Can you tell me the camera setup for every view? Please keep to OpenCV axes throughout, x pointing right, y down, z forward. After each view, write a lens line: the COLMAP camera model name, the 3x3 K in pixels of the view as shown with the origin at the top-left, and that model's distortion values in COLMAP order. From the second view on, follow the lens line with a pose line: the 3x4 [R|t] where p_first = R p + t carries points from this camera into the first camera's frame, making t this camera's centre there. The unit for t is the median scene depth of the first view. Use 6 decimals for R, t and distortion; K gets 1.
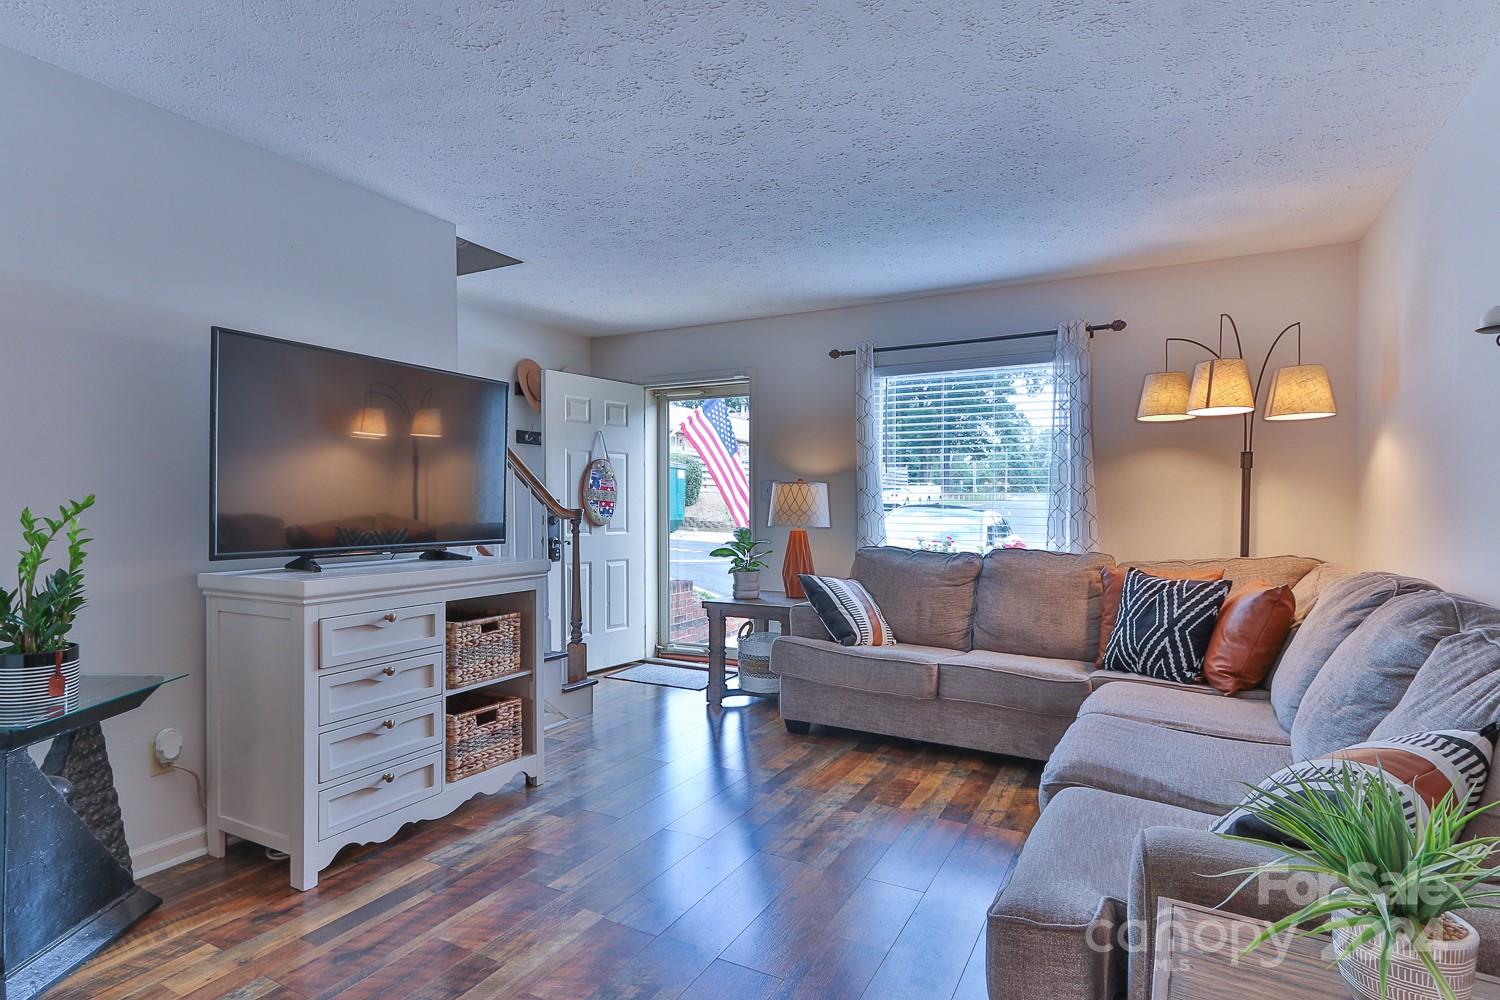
lens RADIAL K [[774.5, 0, 738.3], [0, 774.5, 509.3], [0, 0, 1]] dist [0.001197, 0.001241]
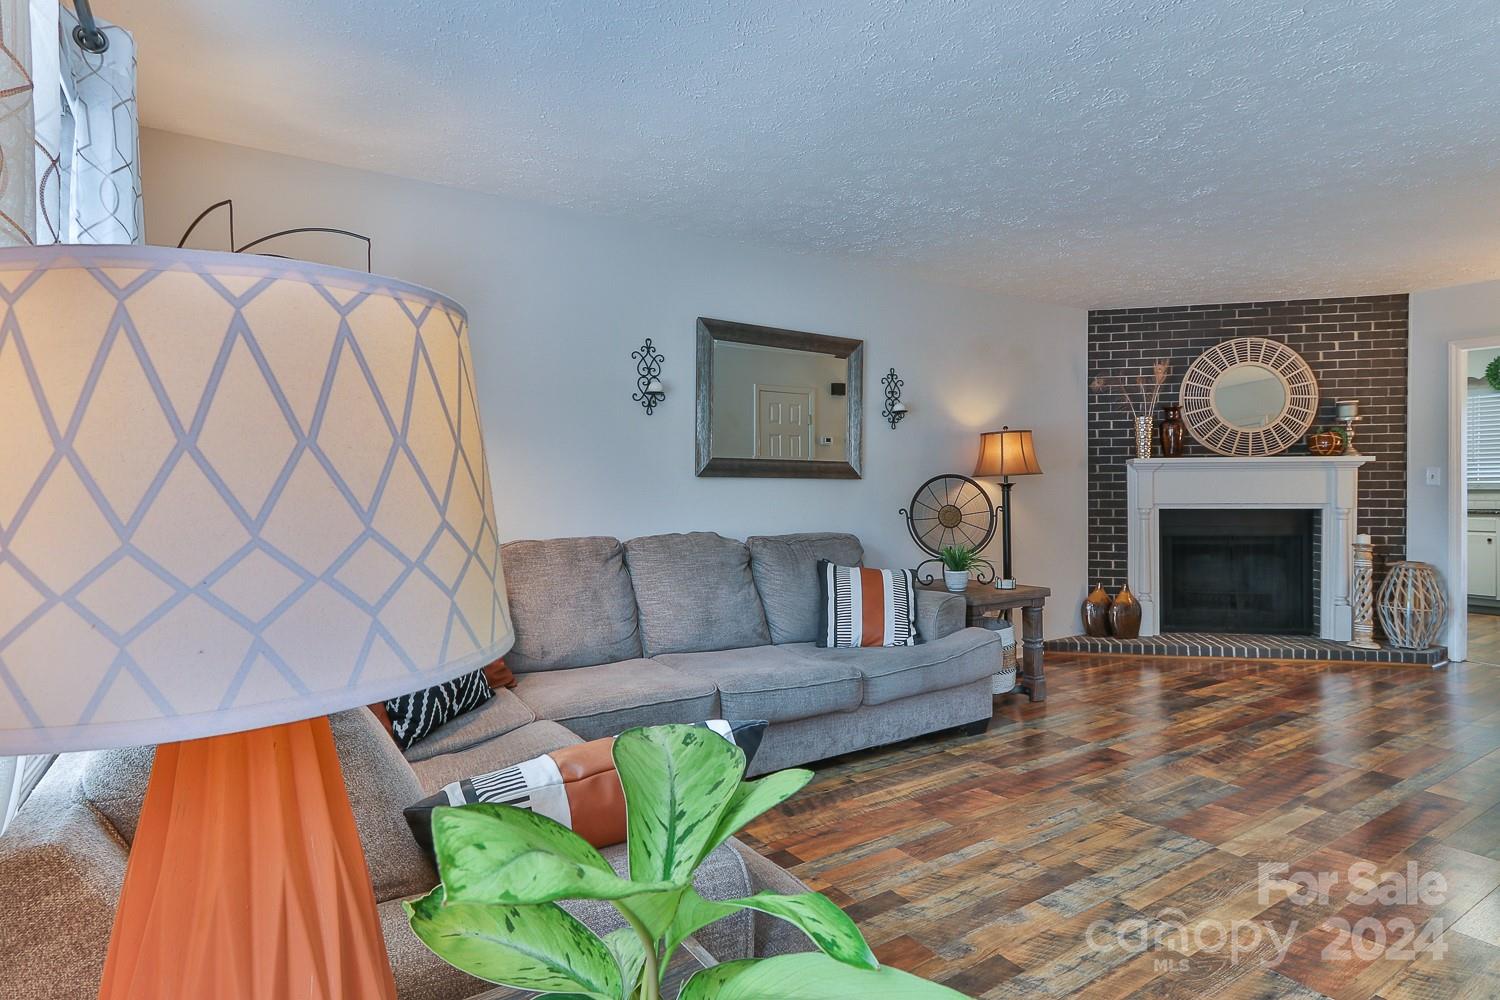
lens RADIAL K [[789.2, 0, 752.7], [0, 789.2, 495.1], [0, 0, 1]] dist [0.011886, 0.003073]
pose [[-0.885881, -0.002251, 0.463907, -0.075787], [0.006078, 0.999846, 0.016457, -0.008601], [-0.463873, 0.017398, -0.885731, 1.589485]]
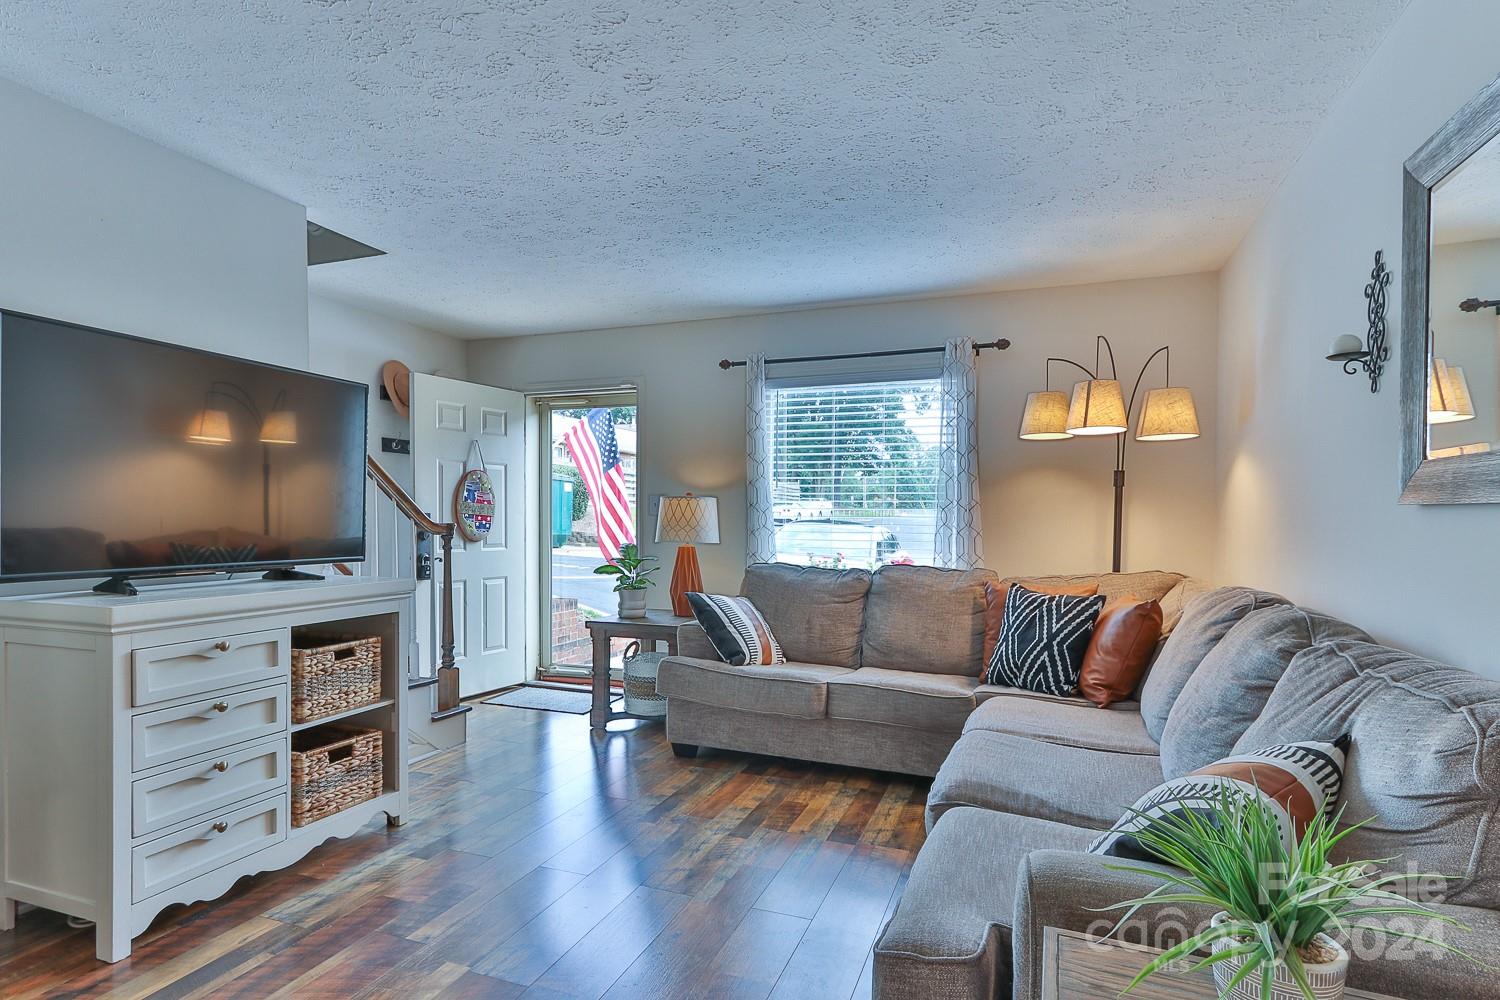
lens RADIAL K [[789.7, 0, 733.1], [0, 789.7, 534.7], [0, 0, 1]] dist [-0.001770, 0.001171]
pose [[0.991399, 0.001508, 0.130865, 0.008597], [-0.003299, 0.999904, 0.013471, -0.001345], [-0.130832, -0.013787, 0.991309, 0.026387]]
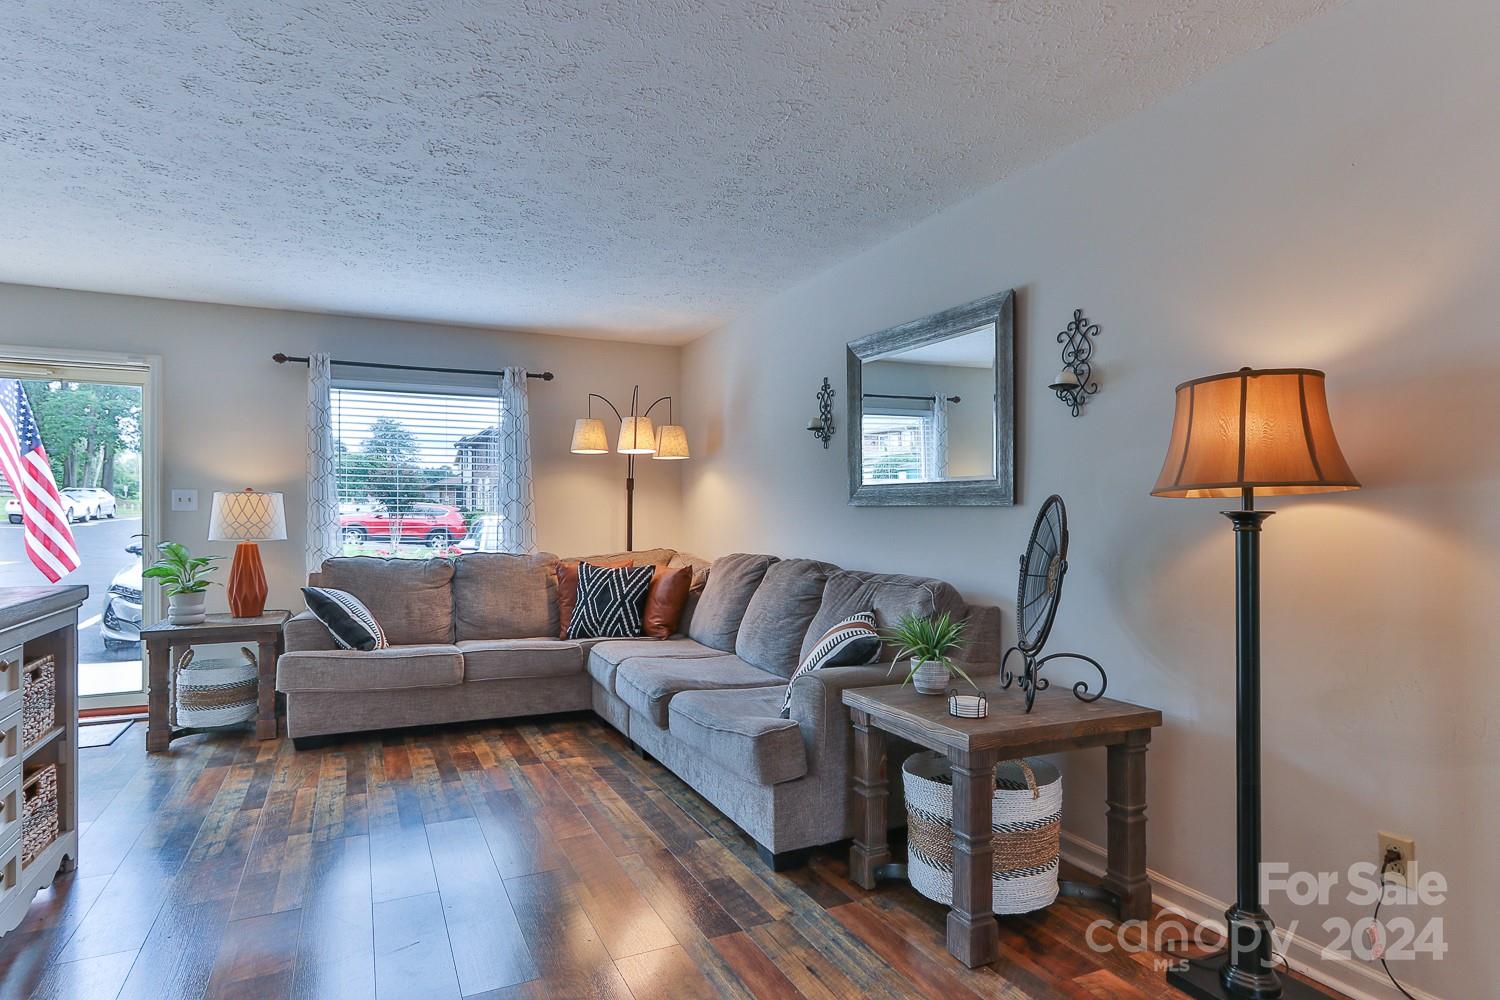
lens RADIAL K [[802.2, 0, 729.4], [0, 802.2, 514.8], [0, 0, 1]] dist [-0.002967, 0.009831]
pose [[0.589670, -0.002844, 0.807639, -0.528283], [0.007705, 0.999968, -0.002104, -0.002196], [-0.807607, 0.007464, 0.589673, -0.038908]]
